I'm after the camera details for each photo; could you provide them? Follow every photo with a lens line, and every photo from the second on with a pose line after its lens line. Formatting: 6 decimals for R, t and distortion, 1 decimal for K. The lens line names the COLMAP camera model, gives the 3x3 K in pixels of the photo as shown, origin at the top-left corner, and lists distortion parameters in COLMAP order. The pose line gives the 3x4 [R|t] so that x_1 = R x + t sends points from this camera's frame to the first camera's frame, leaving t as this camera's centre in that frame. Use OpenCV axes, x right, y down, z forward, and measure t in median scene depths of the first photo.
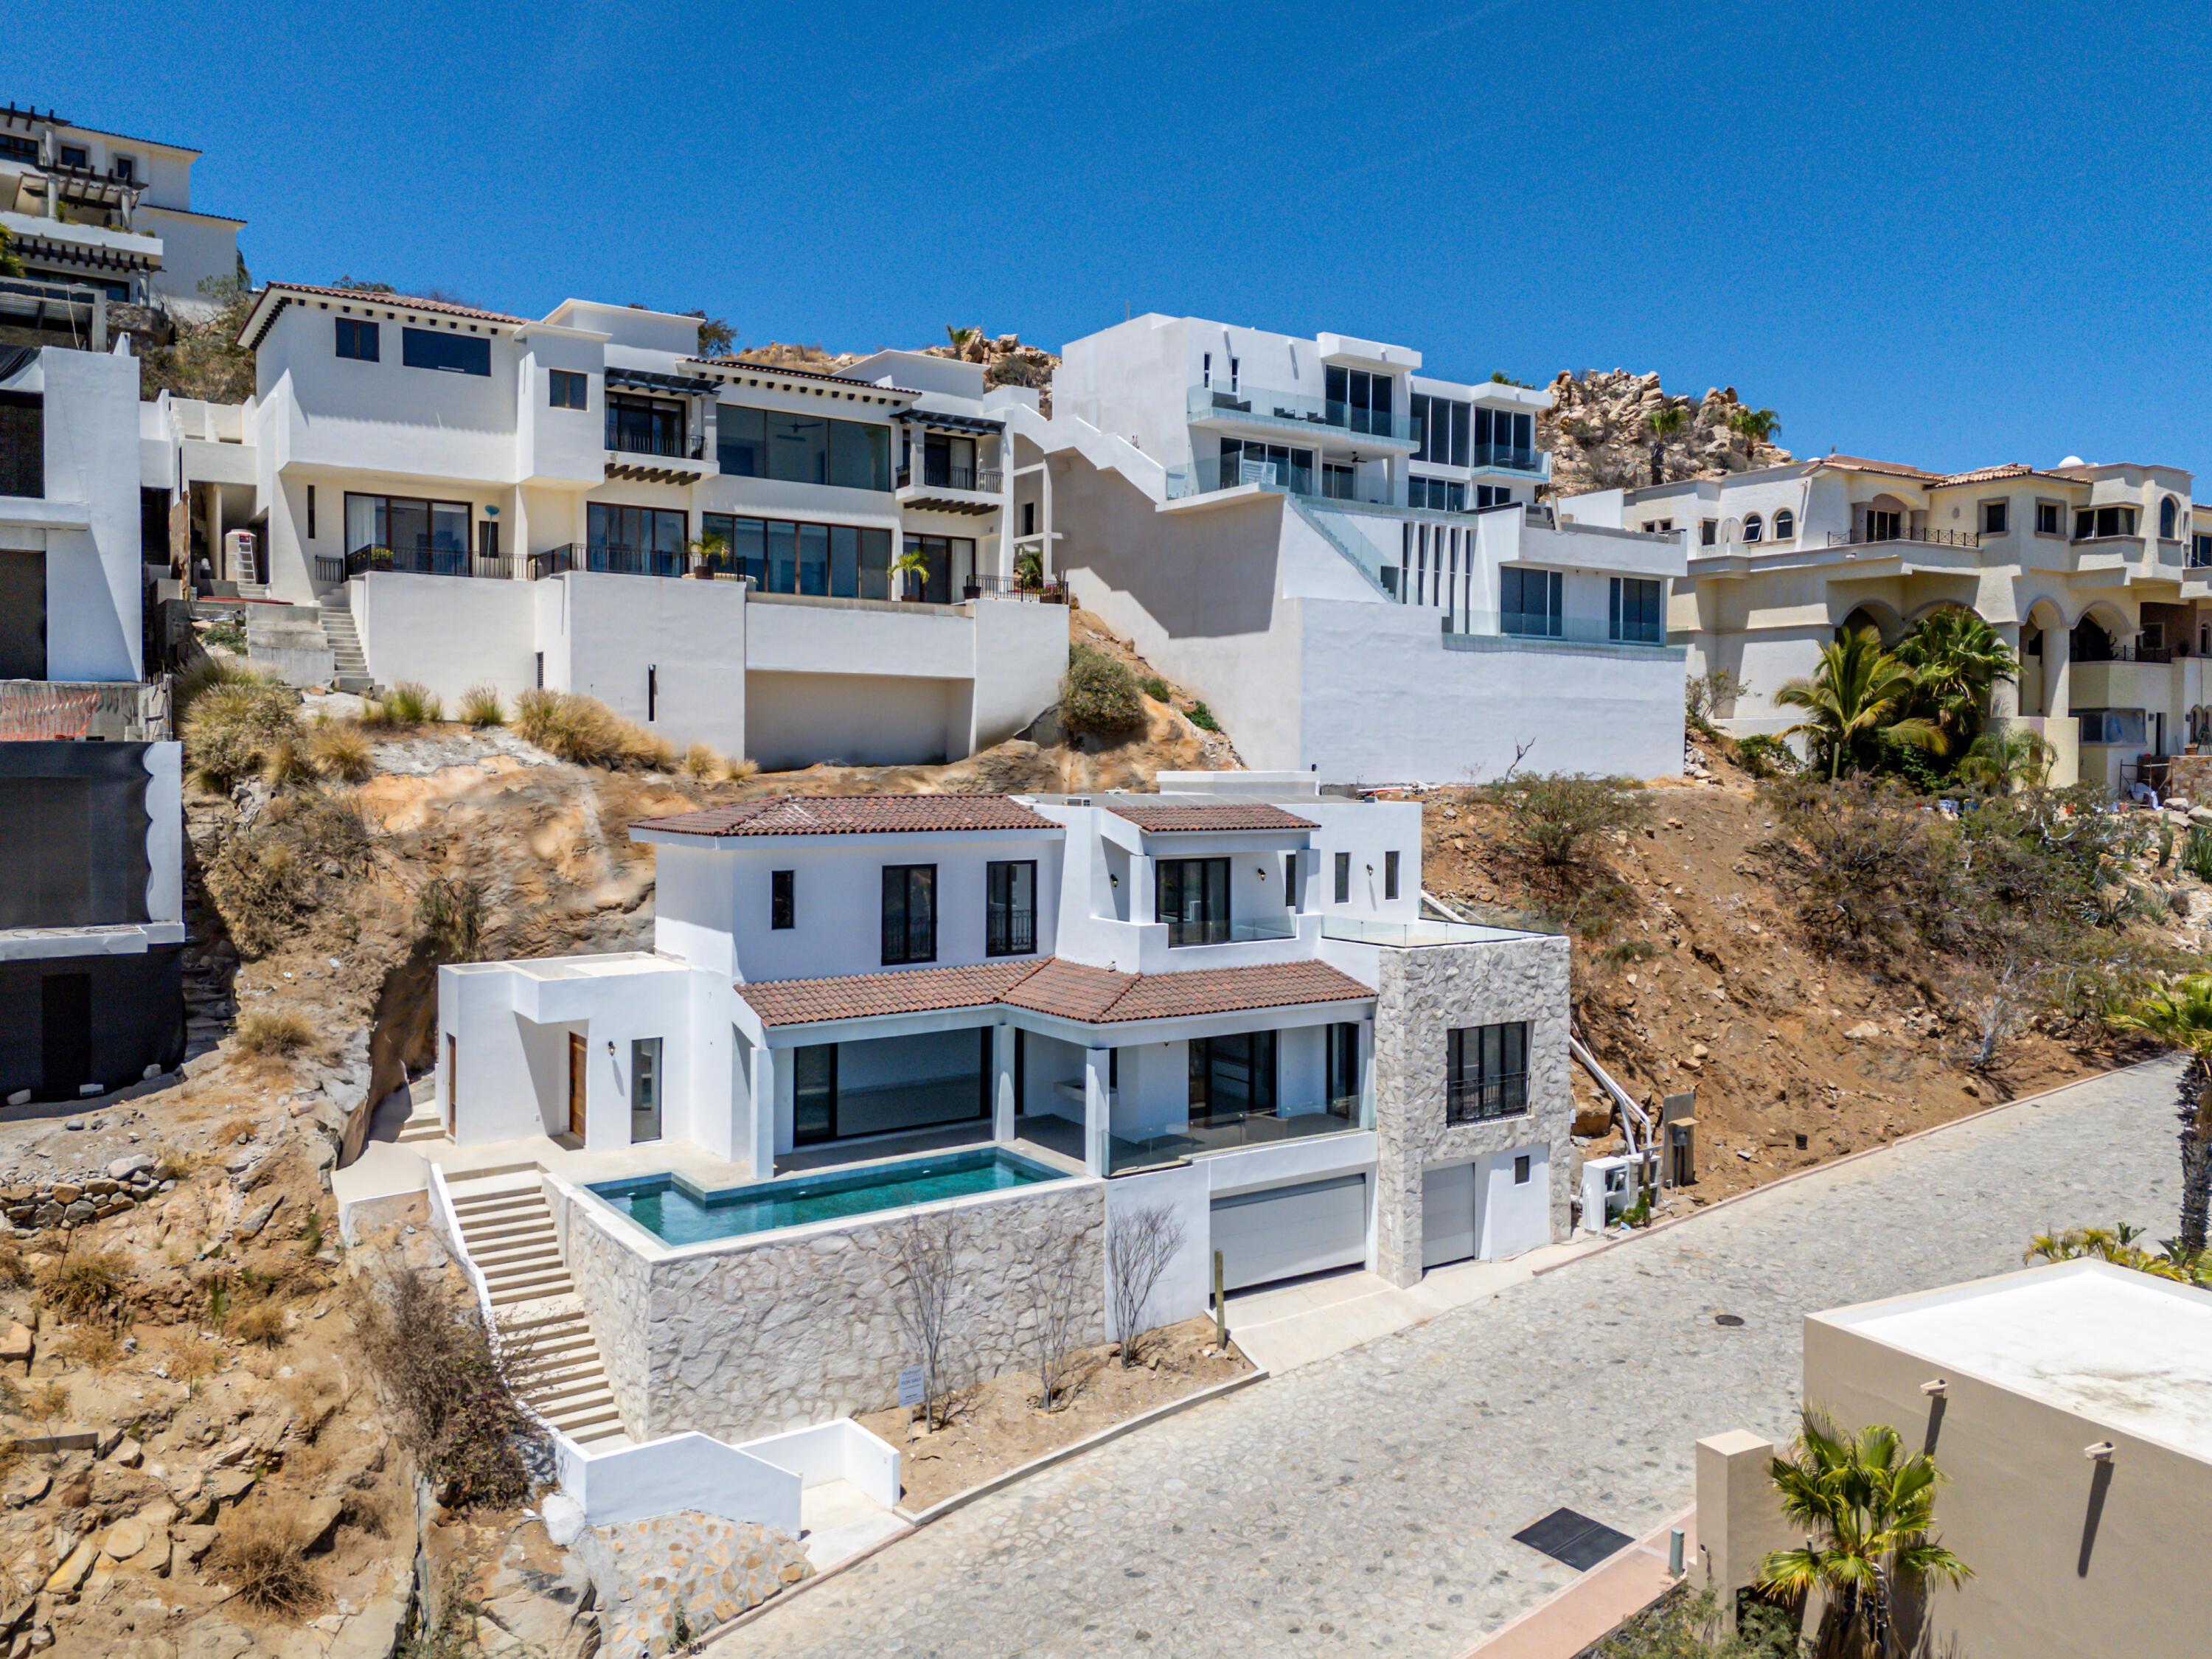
lens RADIAL K [[1642.4, 0, 1104.0], [0, 1642.4, 777.3], [0, 0, 1]] dist [0.064636, -0.056230]
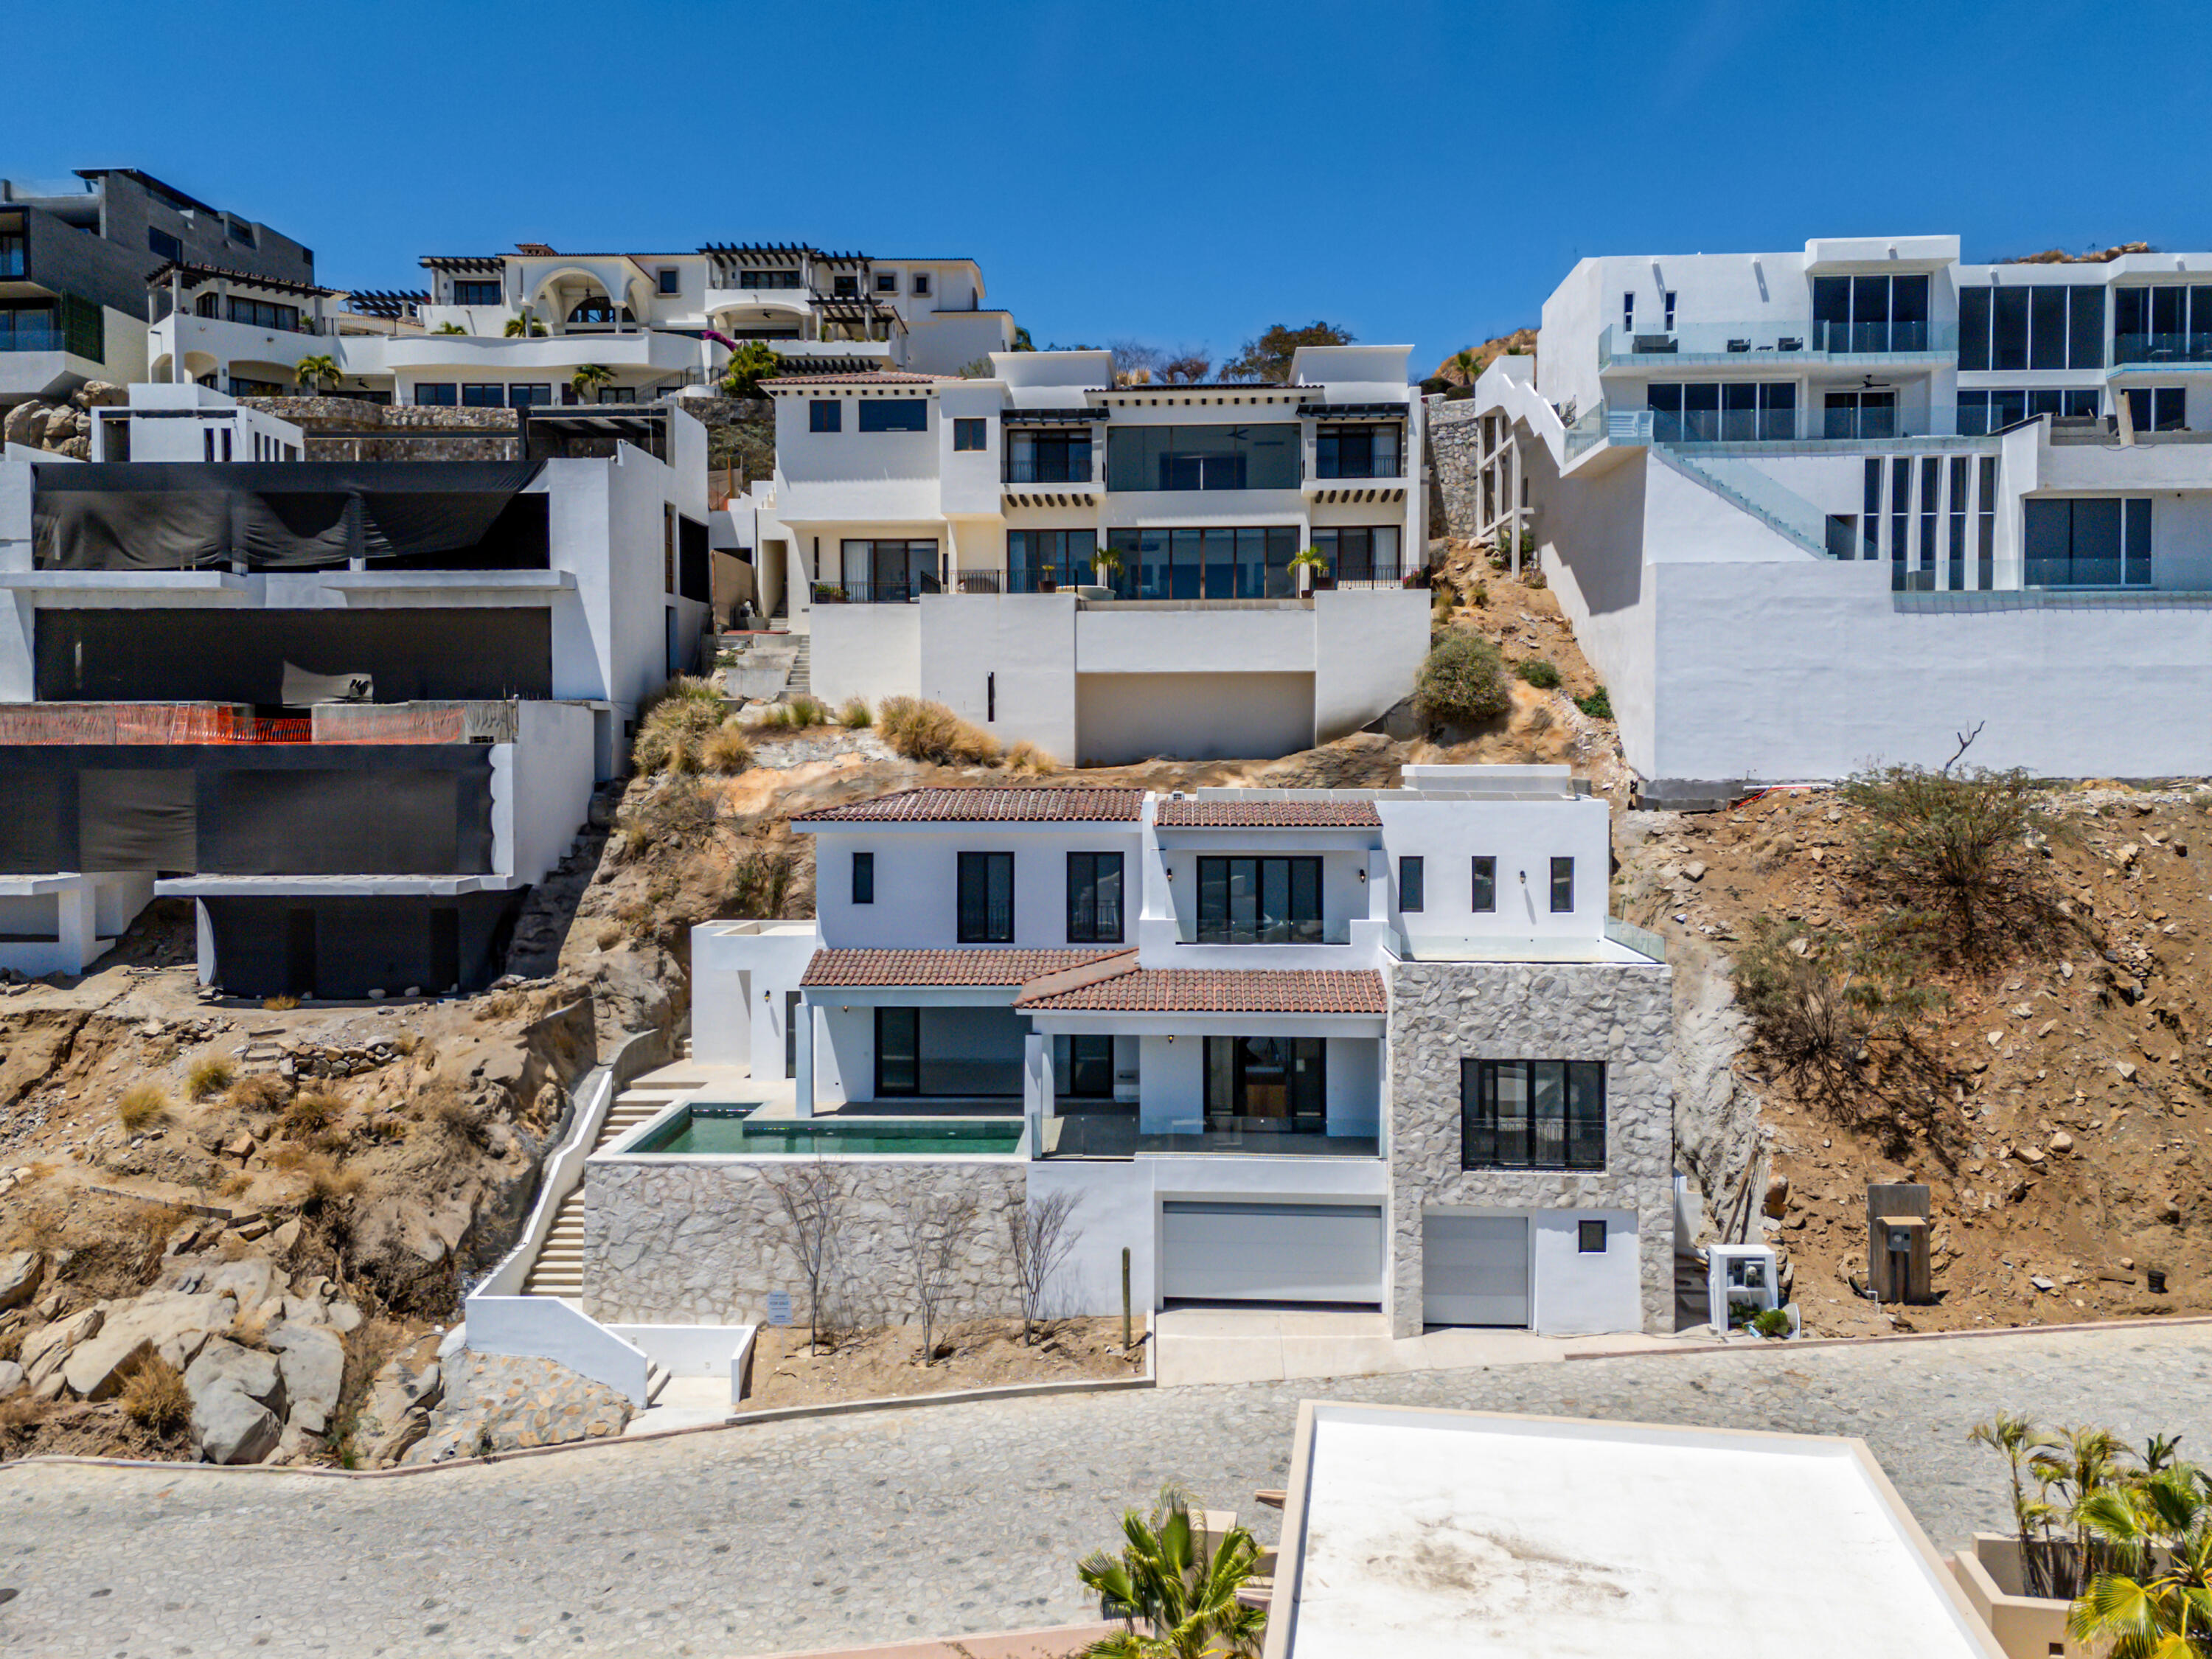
lens RADIAL K [[1651.3, 0, 1105.9], [0, 1651.3, 782.1], [0, 0, 1]] dist [0.069900, -0.063927]
pose [[0.799087, 0.005542, -0.601189, 0.561254], [-0.001931, 0.999976, 0.006653, 0.000119], [0.601212, -0.004156, 0.799079, 0.170326]]
